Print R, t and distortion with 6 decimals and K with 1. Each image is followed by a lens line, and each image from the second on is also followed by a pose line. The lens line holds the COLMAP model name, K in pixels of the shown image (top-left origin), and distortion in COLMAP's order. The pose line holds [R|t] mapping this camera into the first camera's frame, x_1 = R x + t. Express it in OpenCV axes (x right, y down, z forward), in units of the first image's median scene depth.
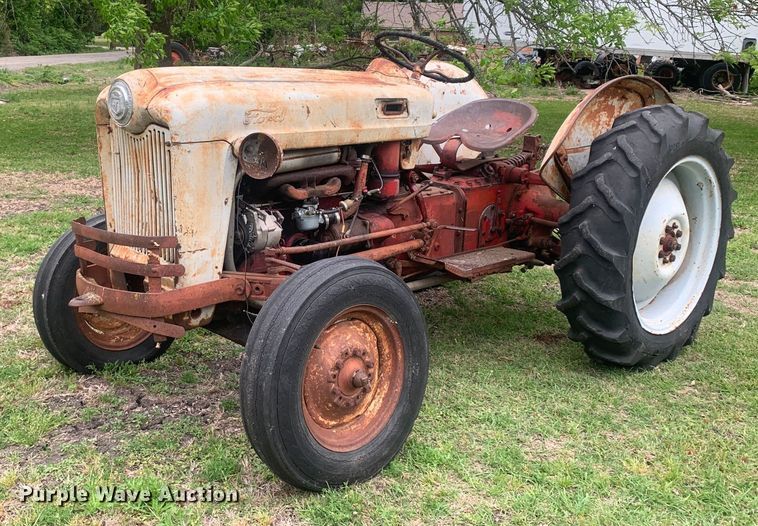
lens RADIAL K [[847.5, 0, 260.9], [0, 847.5, 180.4], [0, 0, 1]] dist [0.014596, -0.046577]
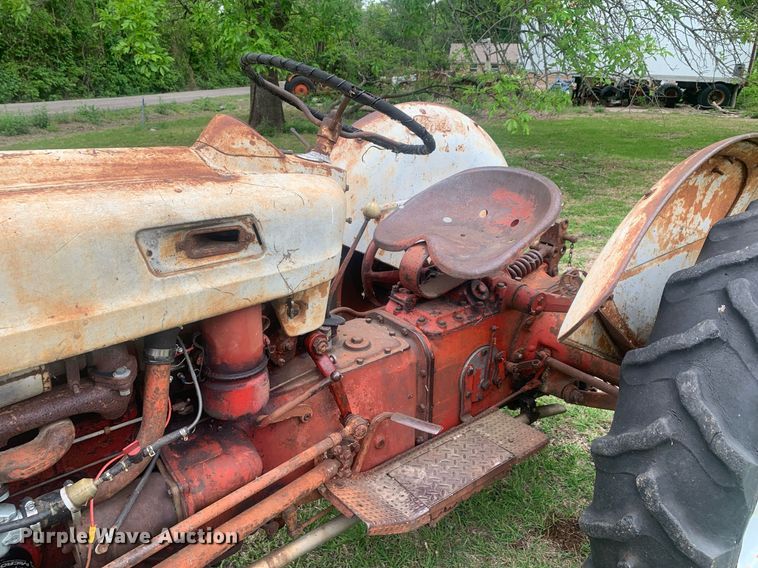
lens RADIAL K [[577.6, 0, 380.7], [0, 577.6, 274.0], [0, 0, 1]] dist [0.025506, -0.007213]
pose [[0.999798, -0.020017, -0.001815, 0.244371], [0.020039, 0.985756, 0.166982, -0.117946], [-0.001553, -0.166985, 0.985958, 0.726437]]
